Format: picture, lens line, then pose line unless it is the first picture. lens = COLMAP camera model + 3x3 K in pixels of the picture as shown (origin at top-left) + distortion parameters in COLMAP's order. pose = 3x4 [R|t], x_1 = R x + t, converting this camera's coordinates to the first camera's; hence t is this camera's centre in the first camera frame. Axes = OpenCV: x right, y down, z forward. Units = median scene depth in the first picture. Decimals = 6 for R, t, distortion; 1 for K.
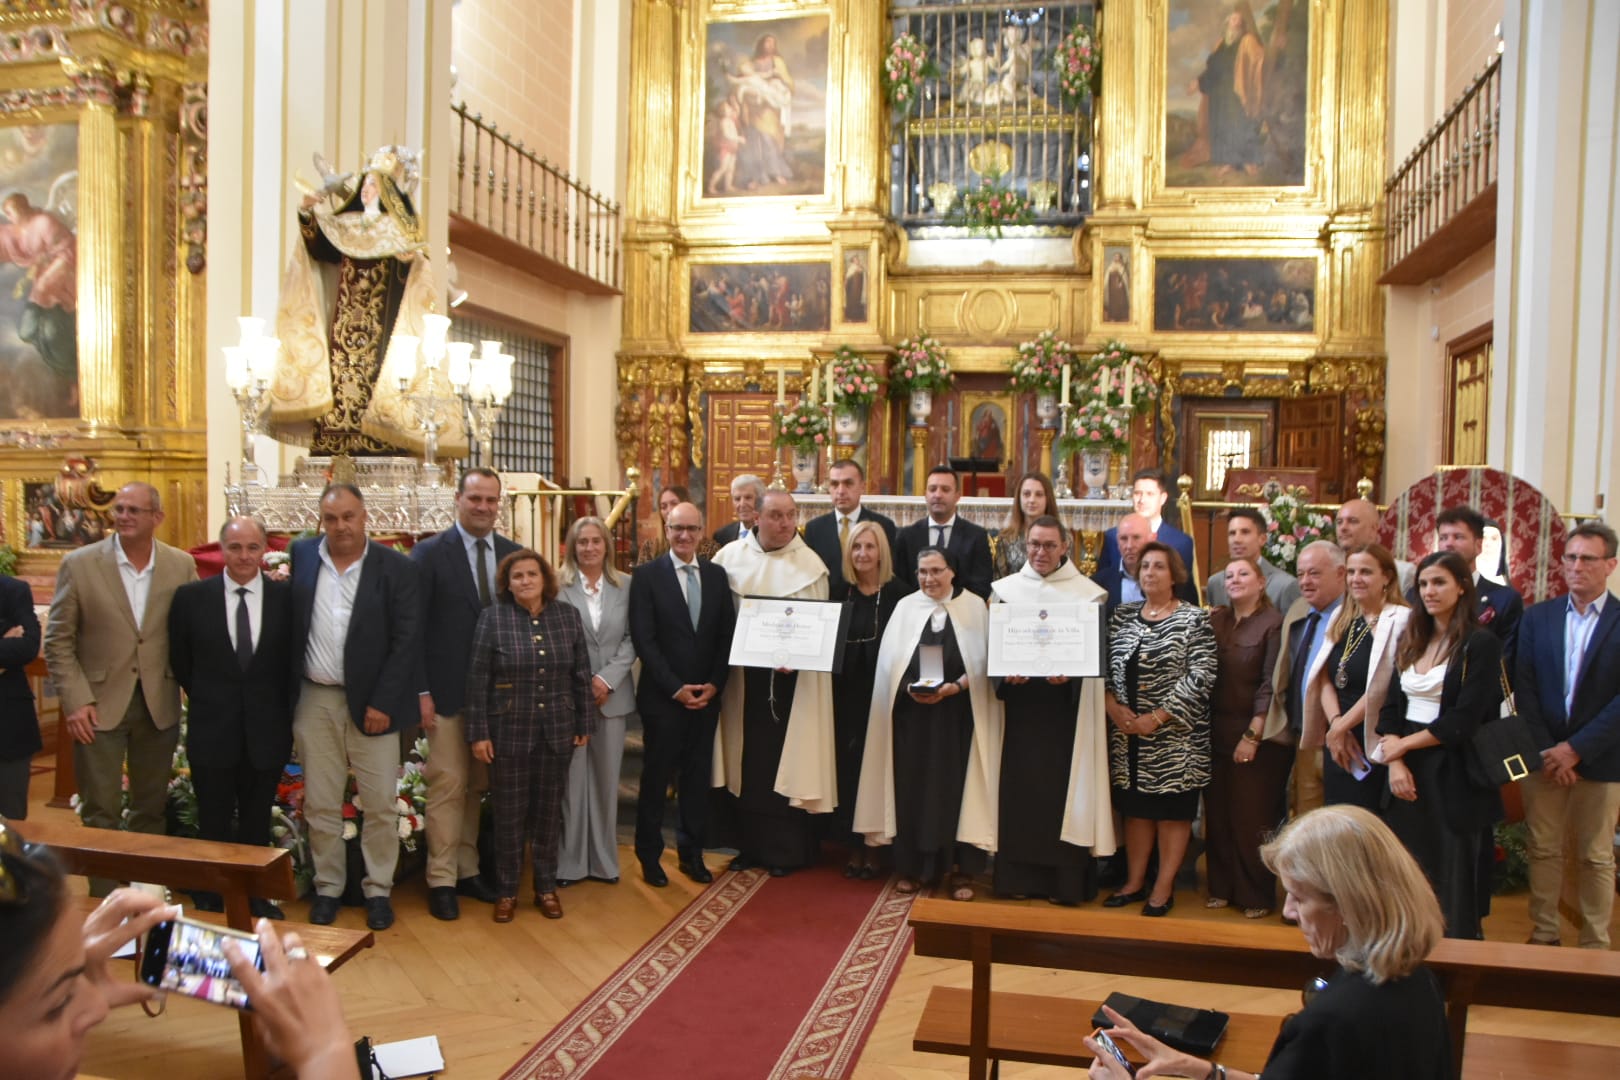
lens RADIAL K [[1252.1, 0, 808.2], [0, 1252.1, 570.4], [0, 0, 1]] dist [-0.170897, 0.089475]
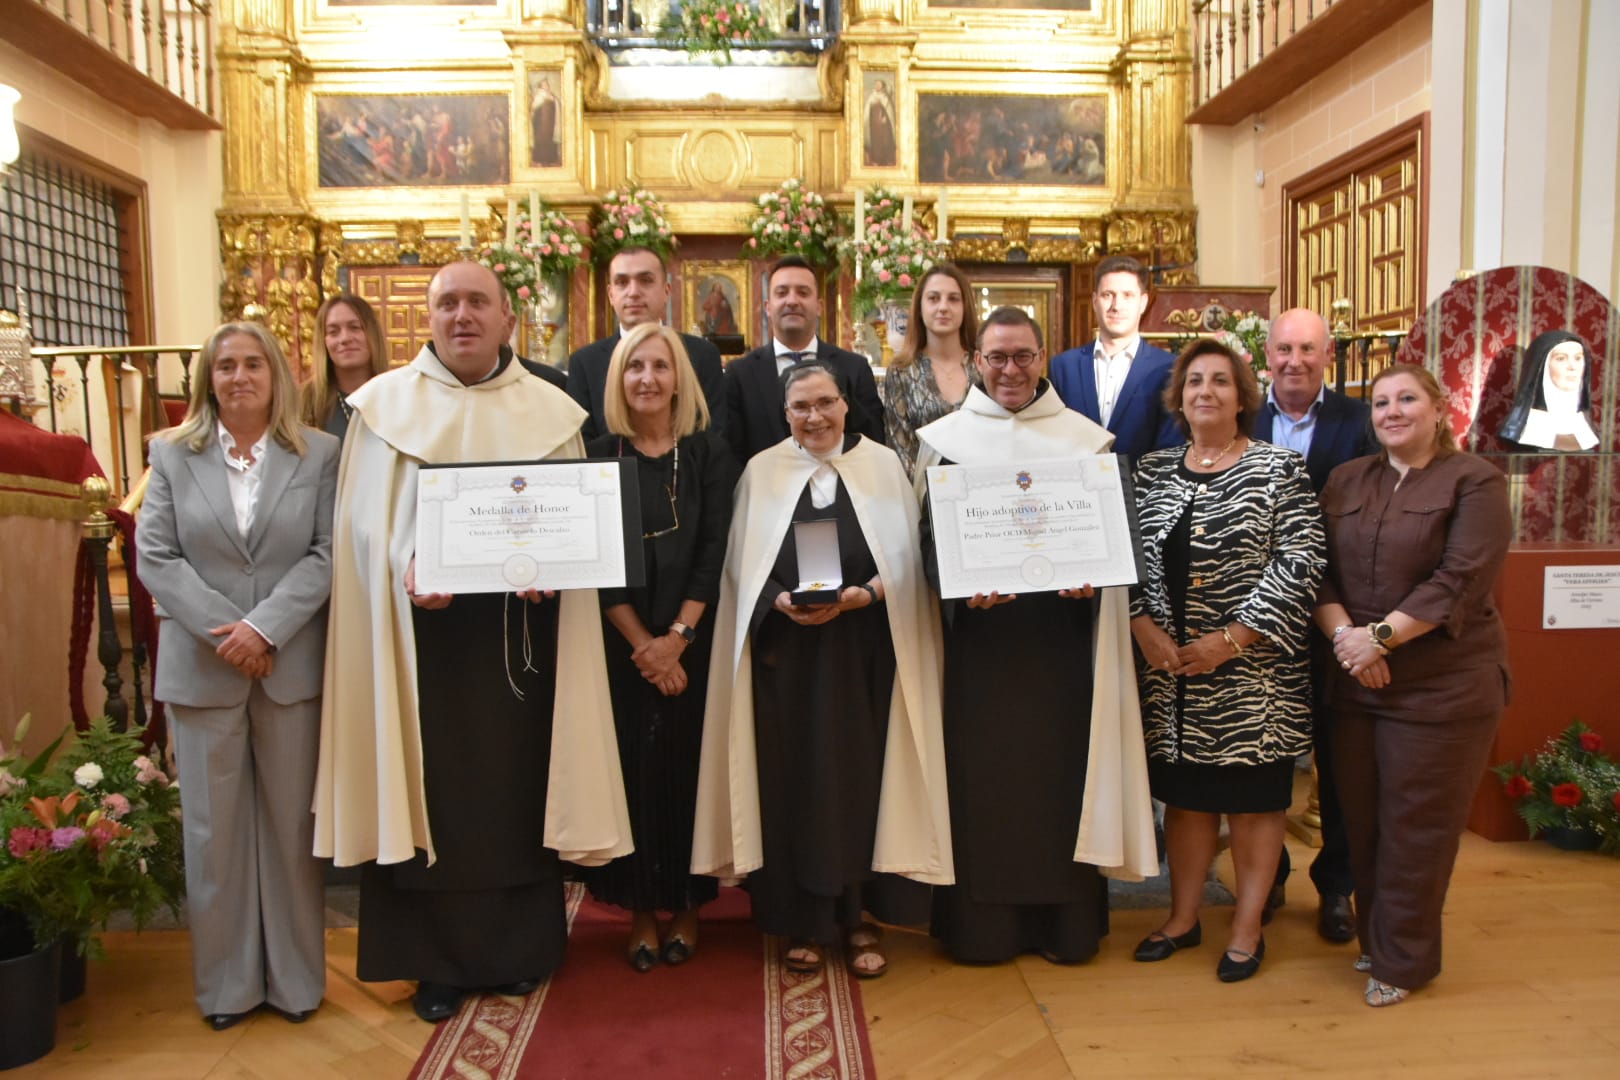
lens RADIAL K [[1308.1, 0, 828.9], [0, 1308.1, 573.1], [0, 0, 1]] dist [-0.162488, 0.142749]
pose [[0.958260, -0.056680, 0.280225, -0.031436], [0.045473, 0.997890, 0.046338, 0.021877], [-0.282260, -0.031661, 0.958815, 0.193618]]
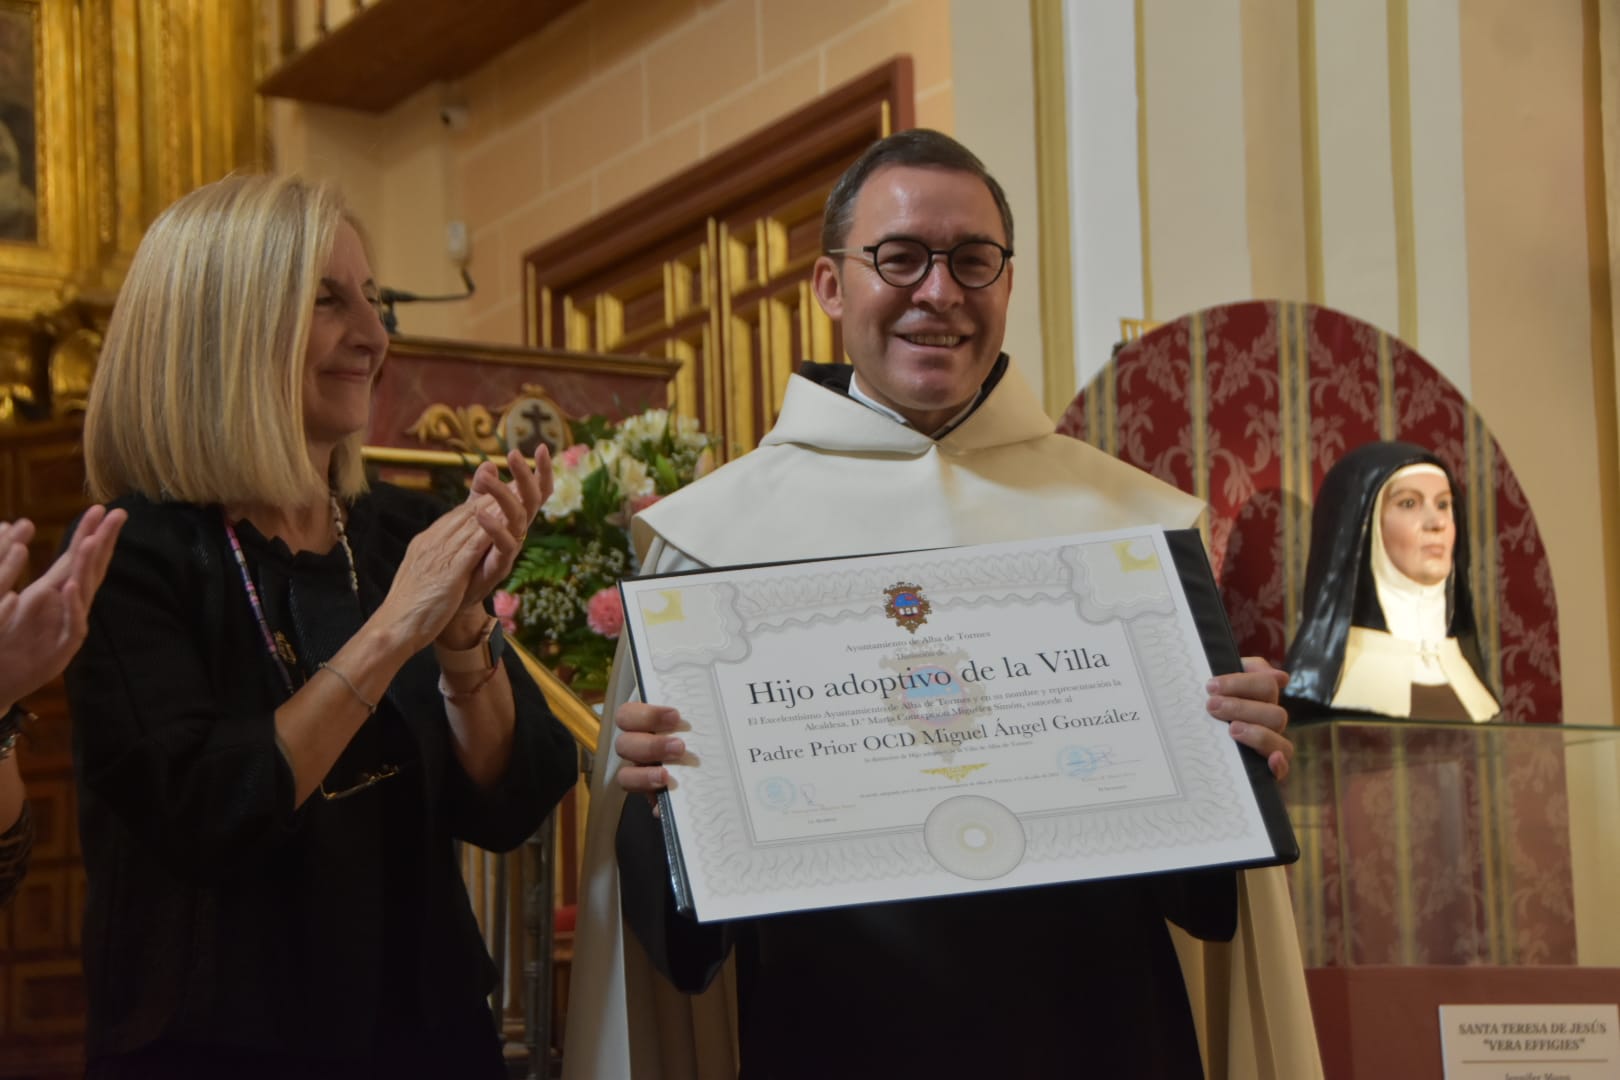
lens RADIAL K [[3365.4, 0, 805.8], [0, 3365.4, 597.7], [0, 0, 1]] dist [0.447663, 0.230943]
pose [[0.721867, 0.048930, 0.690300, -0.055030], [0.086537, 0.983285, -0.160191, 0.055531], [-0.686600, 0.175373, 0.705567, 0.246262]]
